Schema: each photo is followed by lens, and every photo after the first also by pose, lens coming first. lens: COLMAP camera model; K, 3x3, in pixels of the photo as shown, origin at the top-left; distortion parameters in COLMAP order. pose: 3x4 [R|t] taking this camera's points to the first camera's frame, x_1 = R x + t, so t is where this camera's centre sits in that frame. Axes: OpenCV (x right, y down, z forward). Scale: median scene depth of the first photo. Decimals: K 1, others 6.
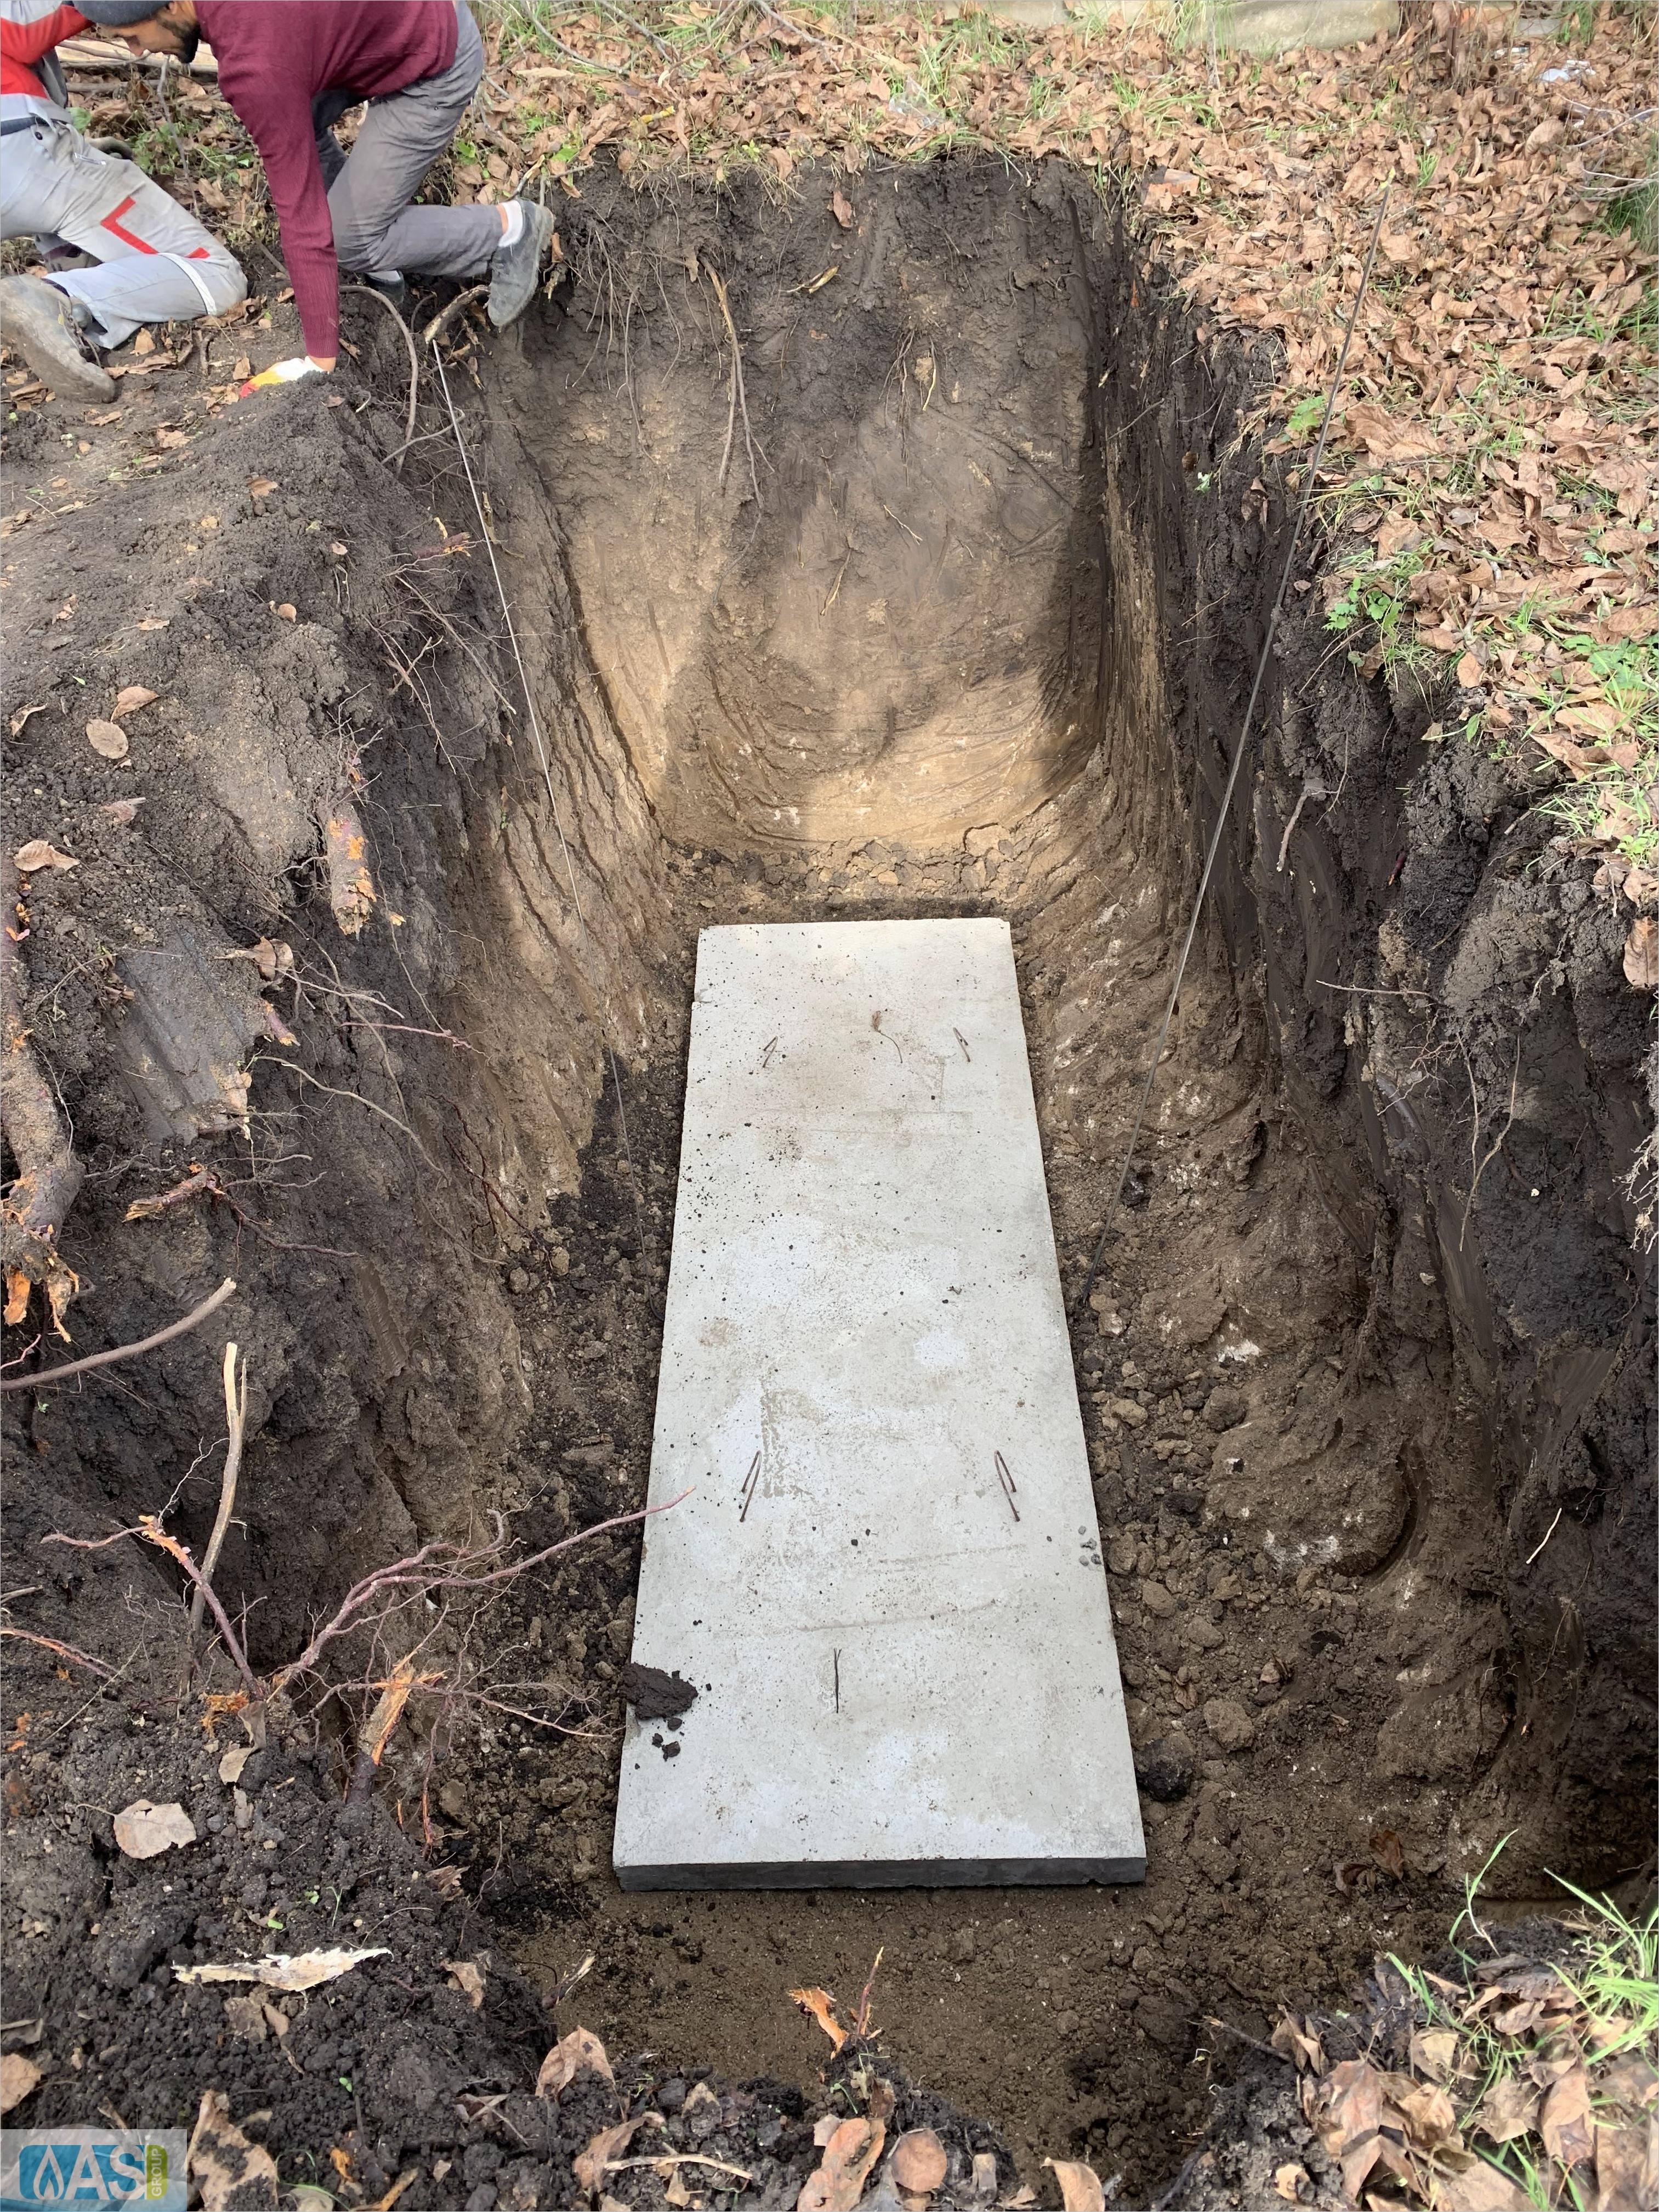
lens RADIAL K [[1699.9, 0, 829.5], [0, 1699.9, 1106.0], [0, 0, 1]] dist [0.007004, 0.006532]
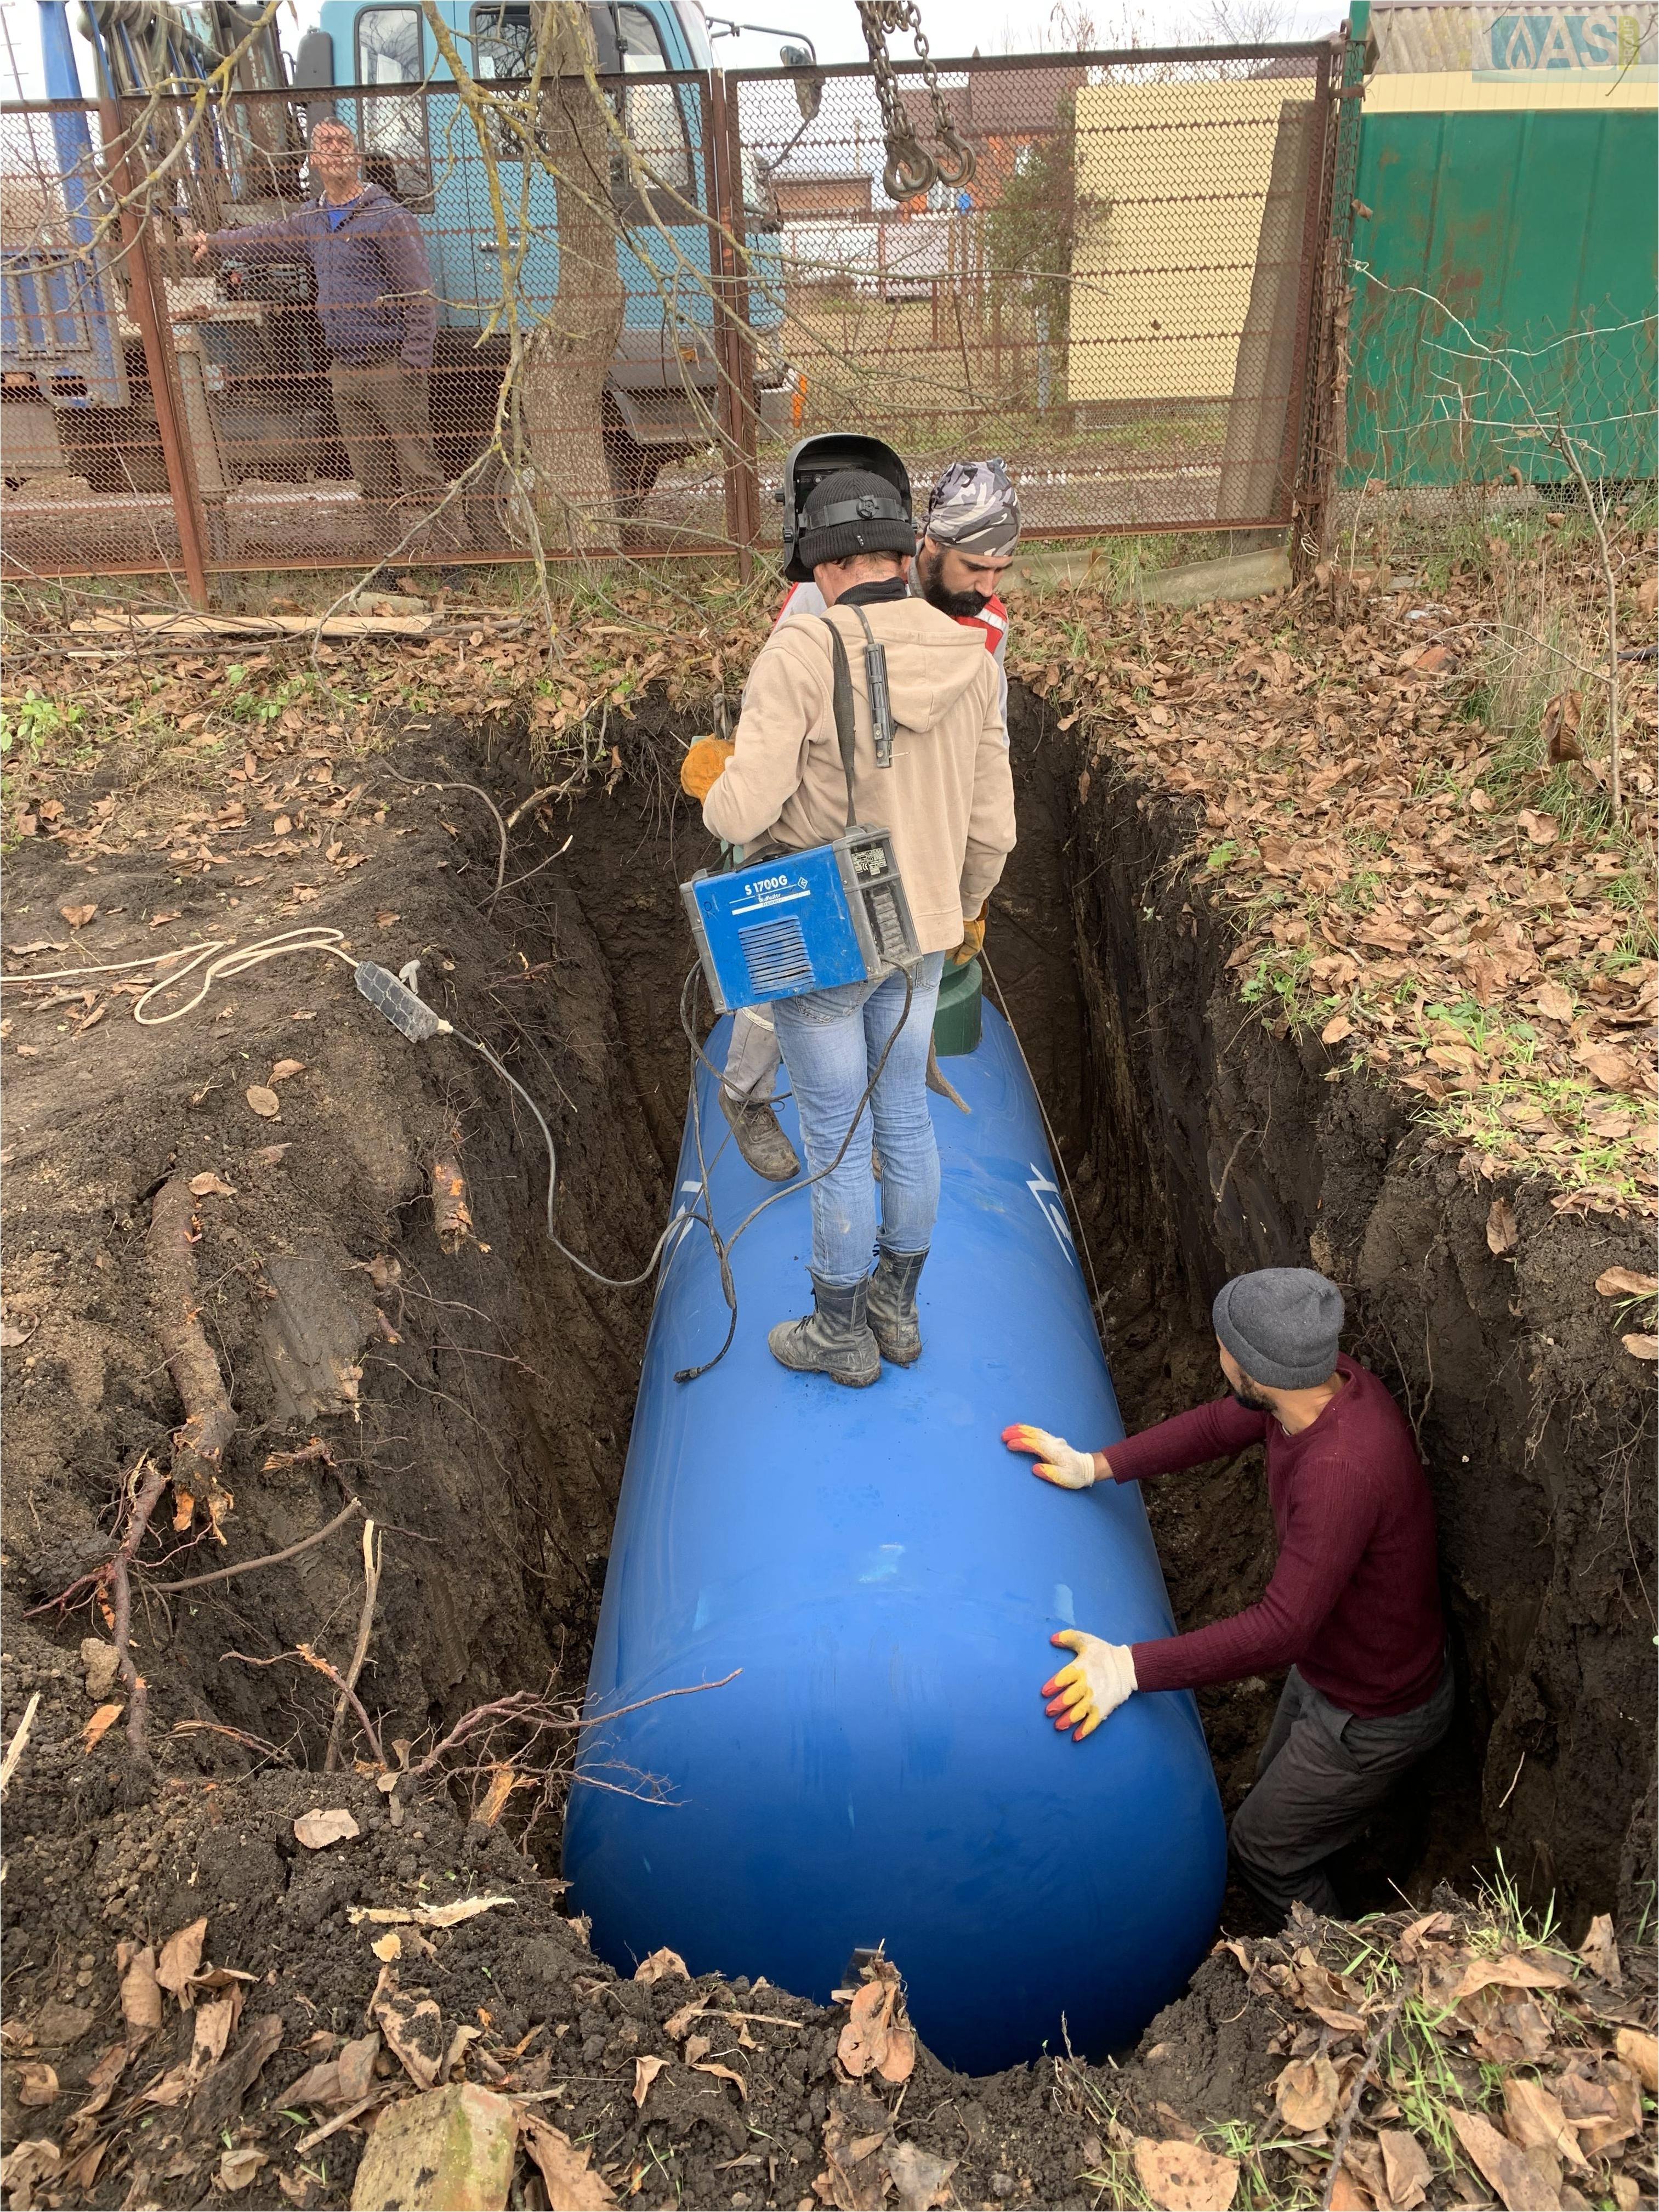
lens RADIAL K [[1707.3, 0, 829.5], [0, 1707.3, 1106.0], [0, 0, 1]] dist [0.116609, -0.258840]
pose [[0.999775, -0.019440, -0.008494, -0.000465], [0.016321, 0.960606, -0.277433, 0.139561], [0.013552, 0.277232, 0.960707, -0.194390]]
